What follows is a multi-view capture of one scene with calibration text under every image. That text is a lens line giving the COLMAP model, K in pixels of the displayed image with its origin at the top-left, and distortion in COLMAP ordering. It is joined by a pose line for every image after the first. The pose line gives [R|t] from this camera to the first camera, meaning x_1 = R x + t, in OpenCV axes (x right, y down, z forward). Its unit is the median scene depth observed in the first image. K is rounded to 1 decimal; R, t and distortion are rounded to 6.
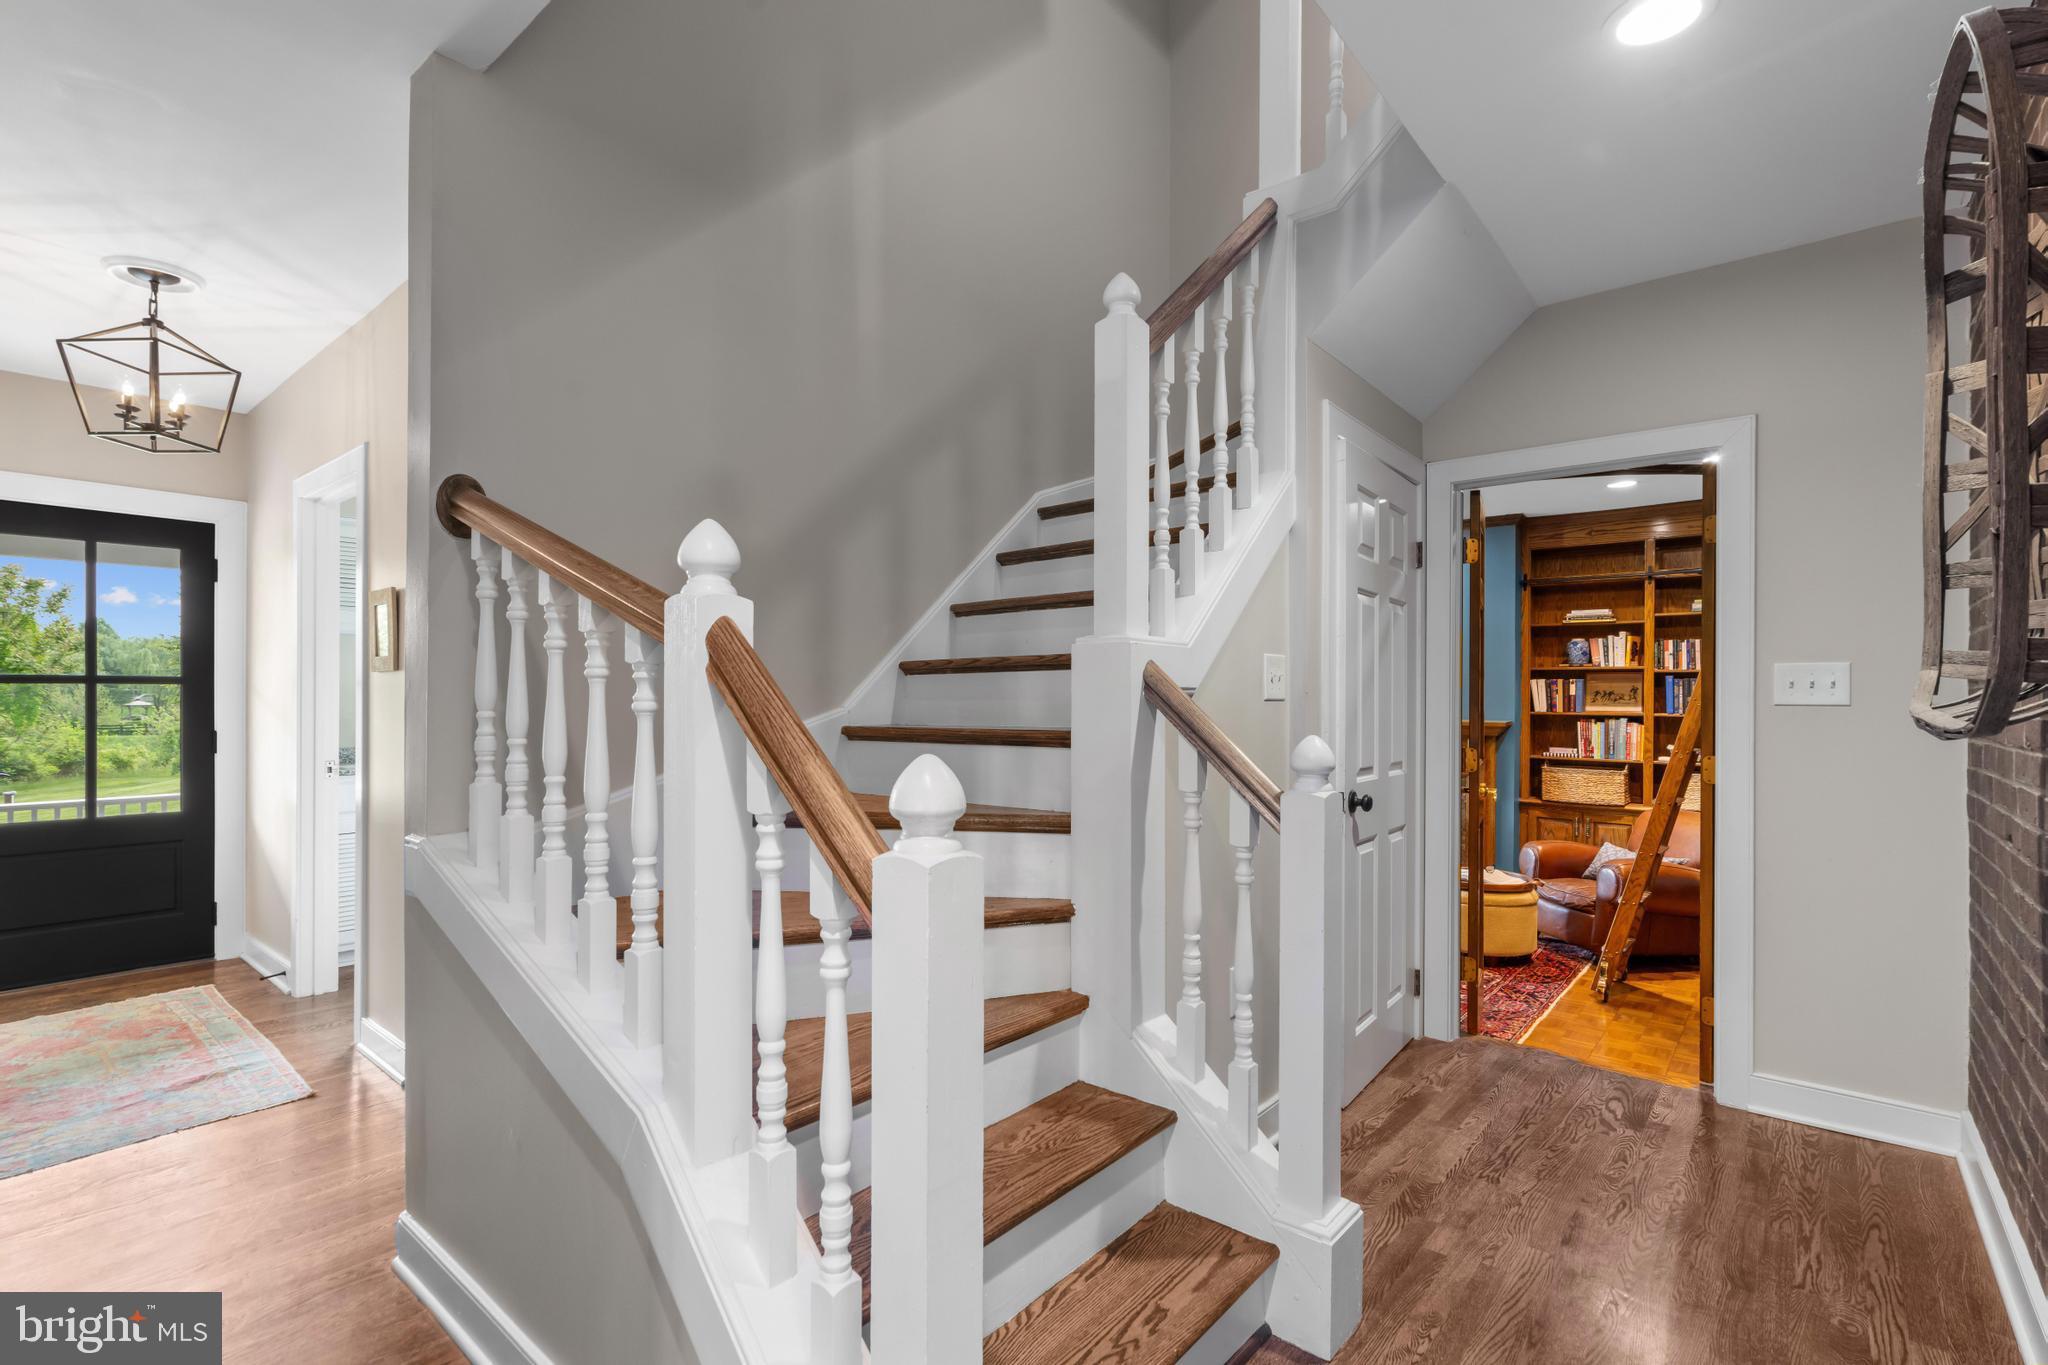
lens RADIAL K [[941.2, 0, 1029.5], [0, 941.2, 690.1], [0, 0, 1]] dist [0.004308, 0.000218]
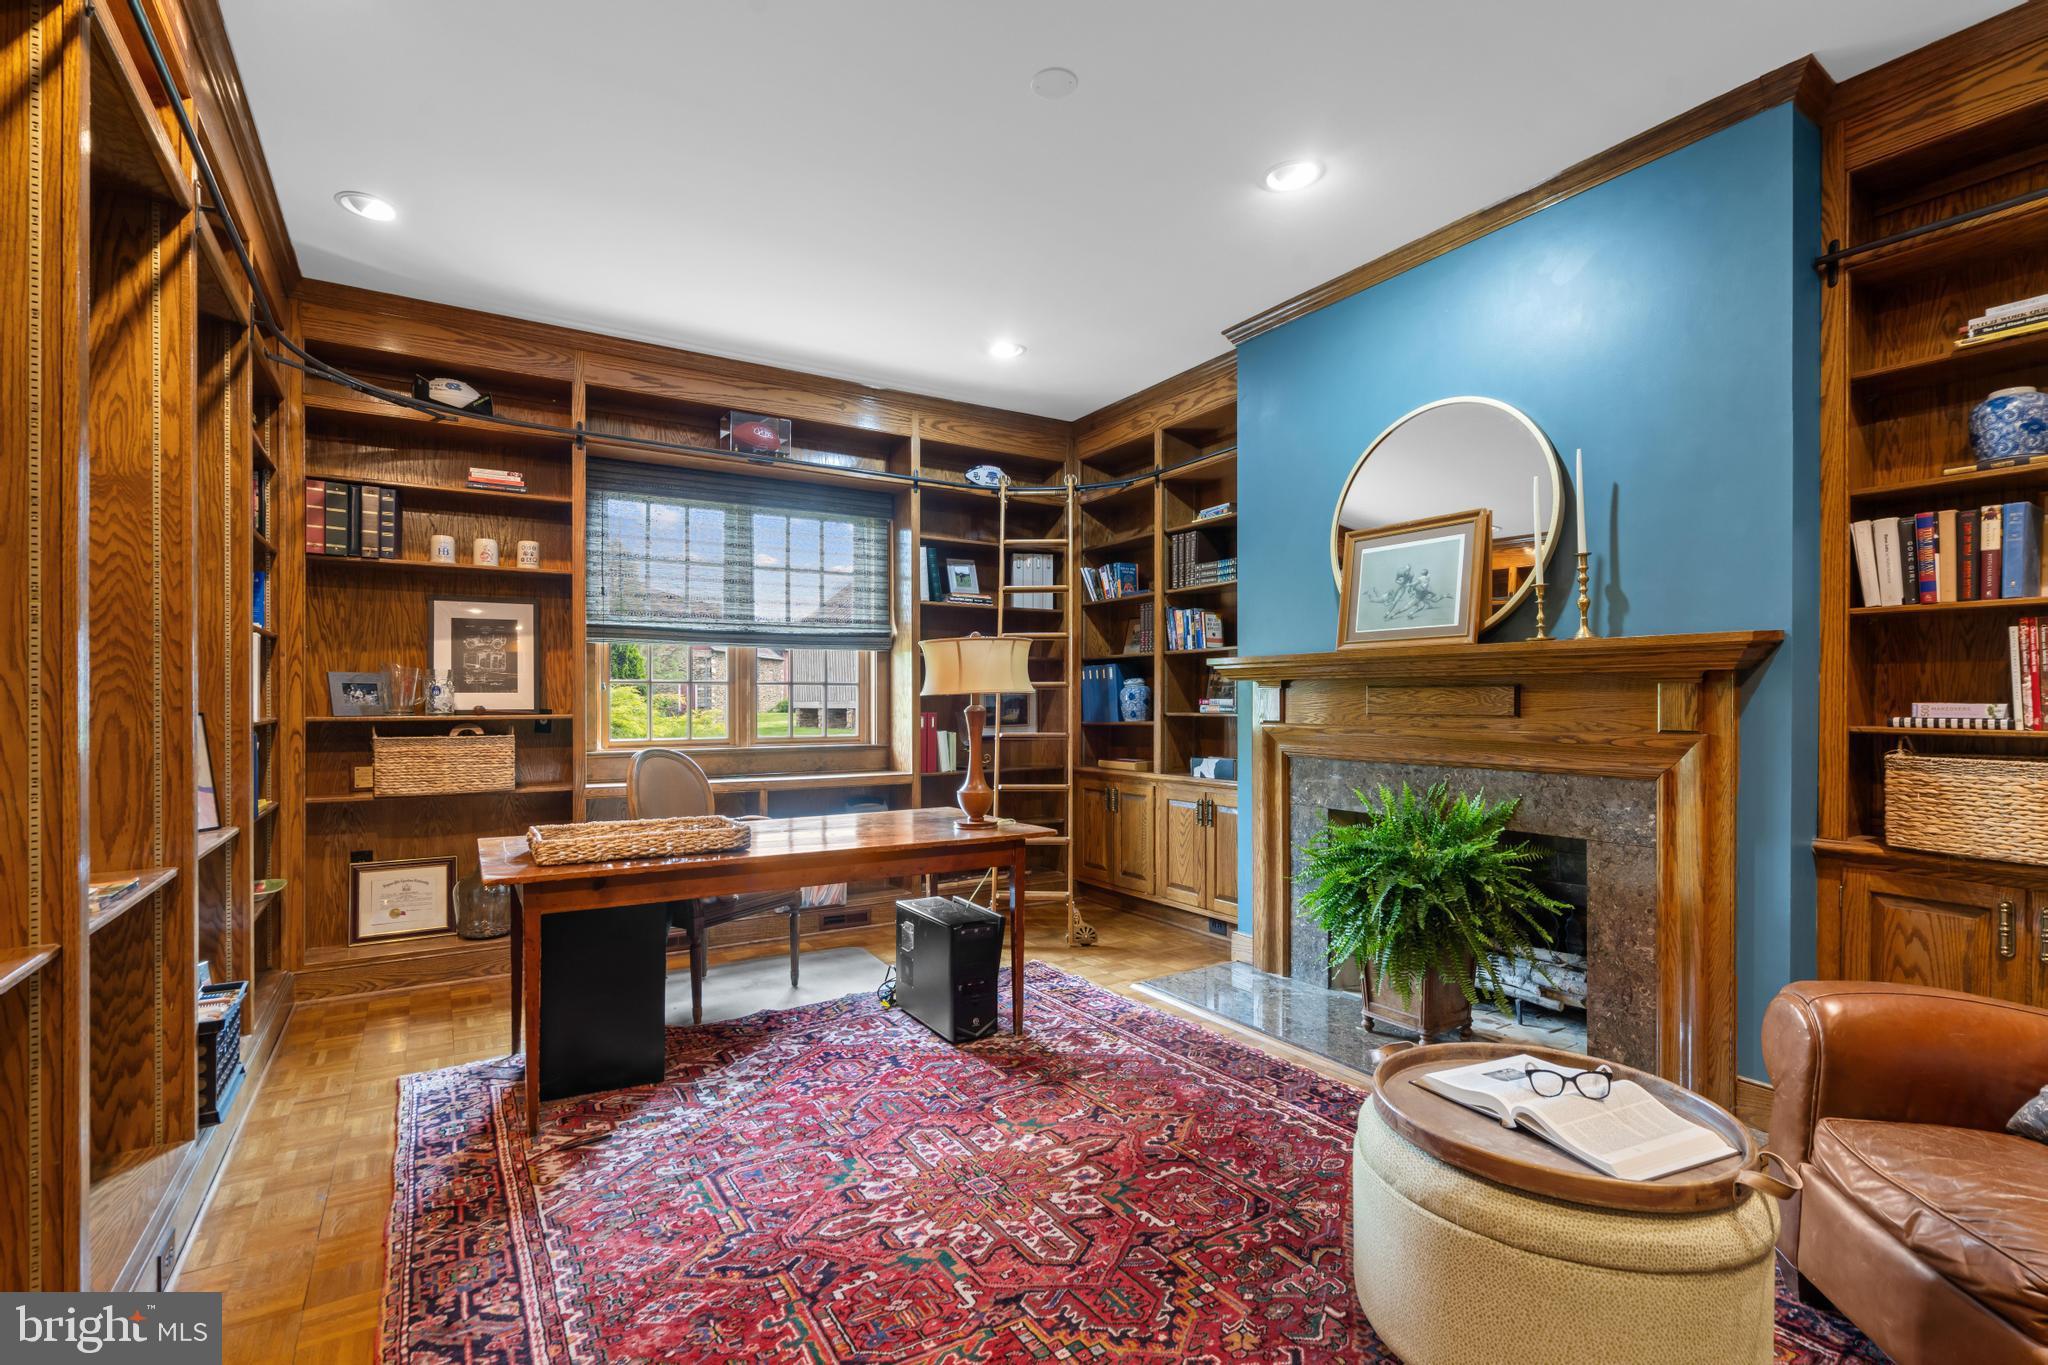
lens RADIAL K [[941.2, 0, 1016.9], [0, 941.2, 690.2], [0, 0, 1]] dist [0.004308, 0.000218]
pose [[0.949707, -0.004763, -0.313104, 0.339025], [0.003124, 0.999979, -0.005735, 0.057329], [0.313125, 0.004469, 0.949701, 0.548031]]
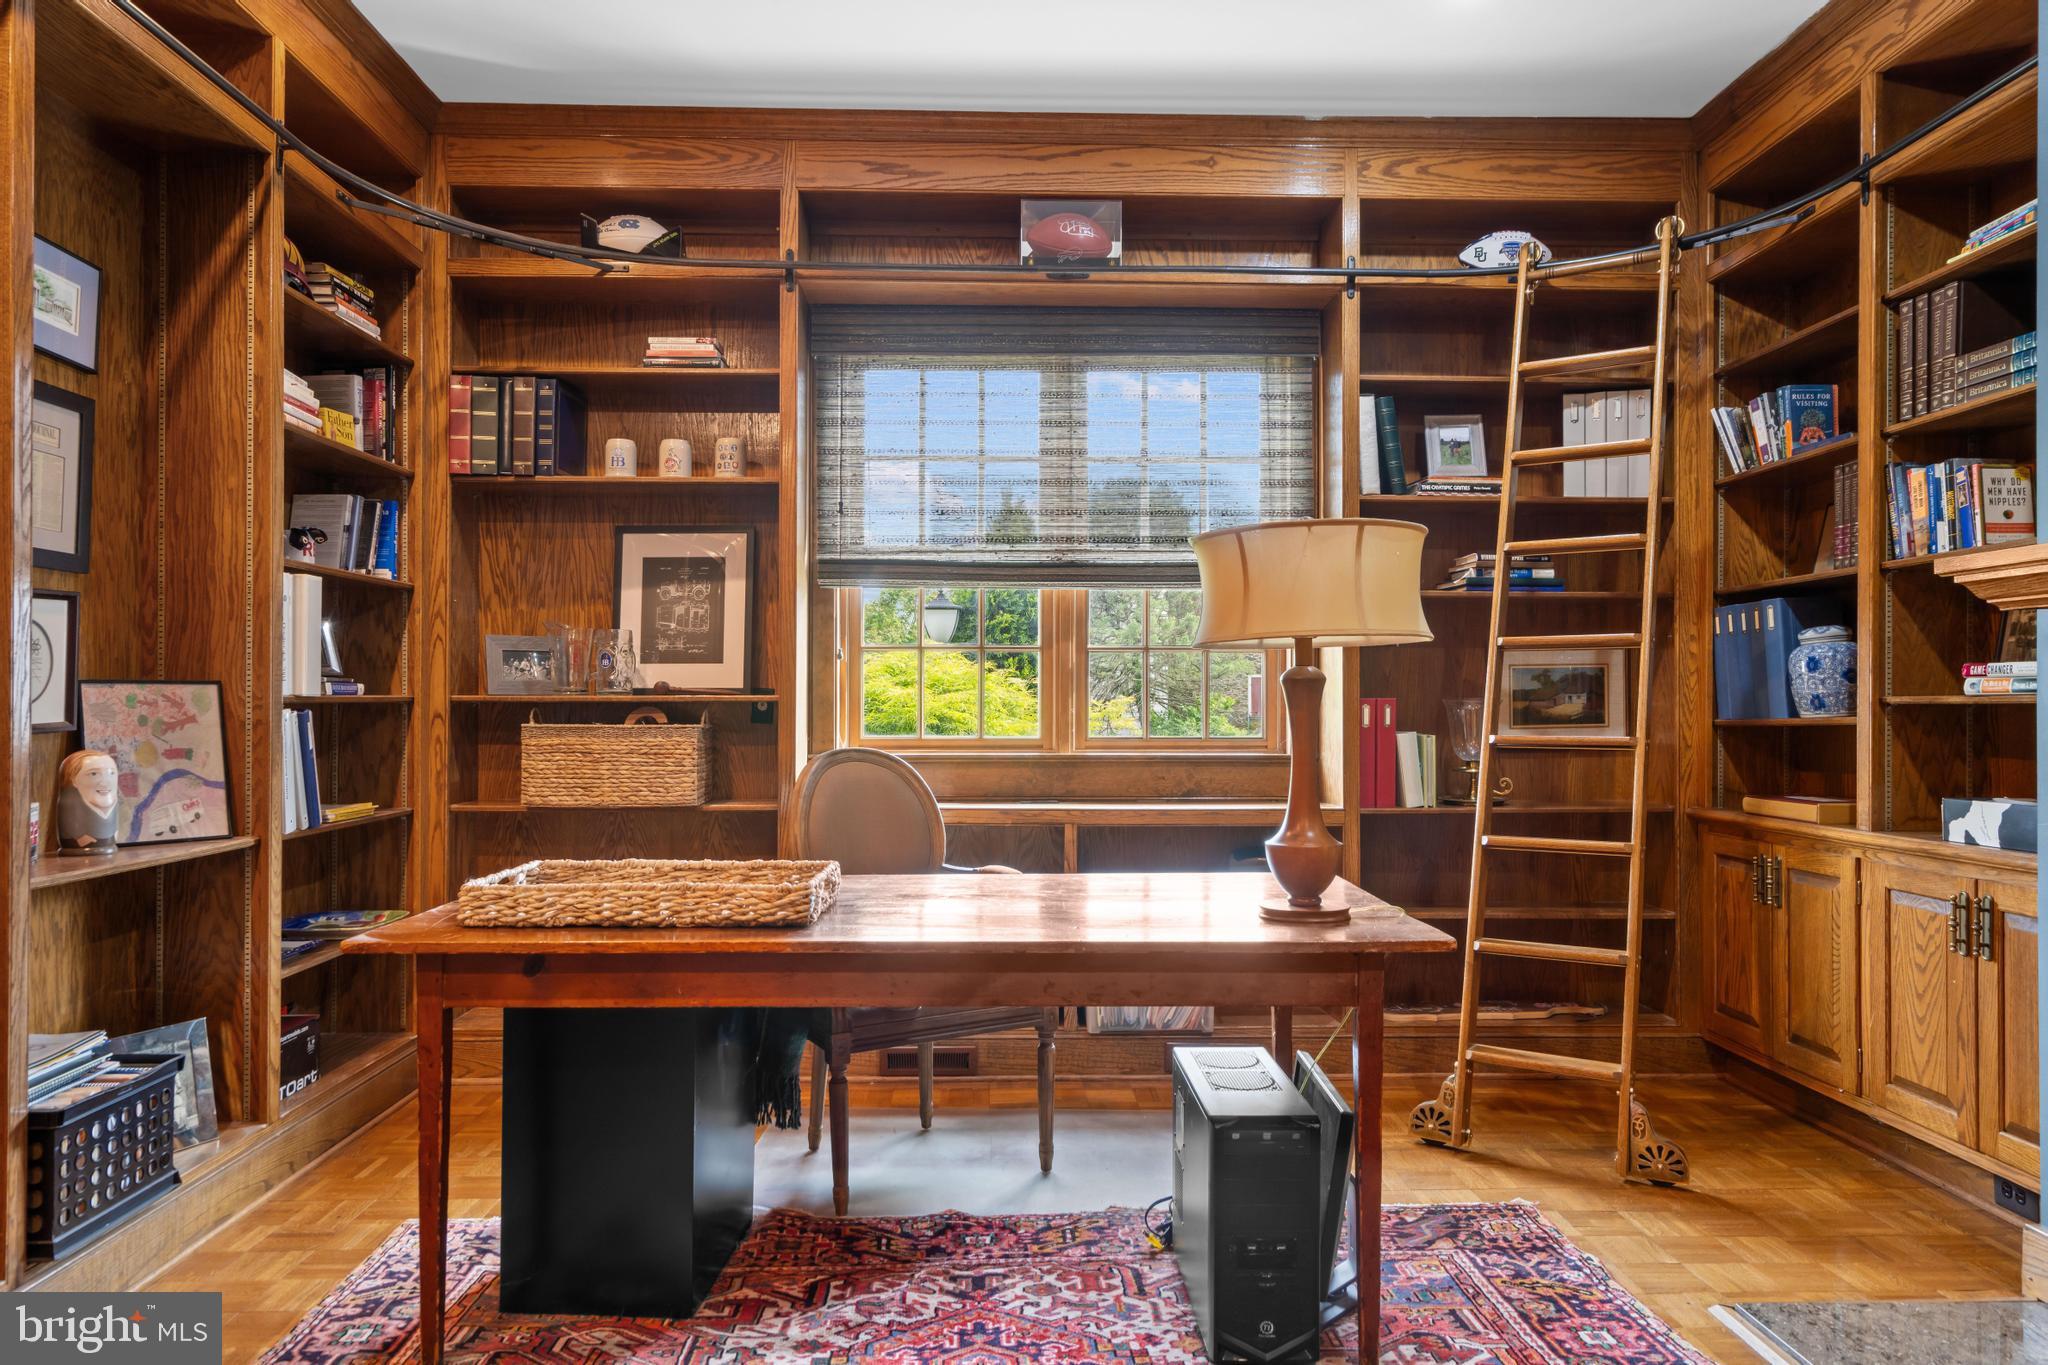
lens RADIAL K [[1356.5, 0, 1023.5], [0, 1356.5, 683.3], [0, 0, 1]] dist [0.008762, 0.006378]
pose [[0.664276, -0.009719, -0.747424, 0.434611], [0.003111, 0.999943, -0.010237, 0.089596], [0.747481, 0.004475, 0.664268, 1.017770]]
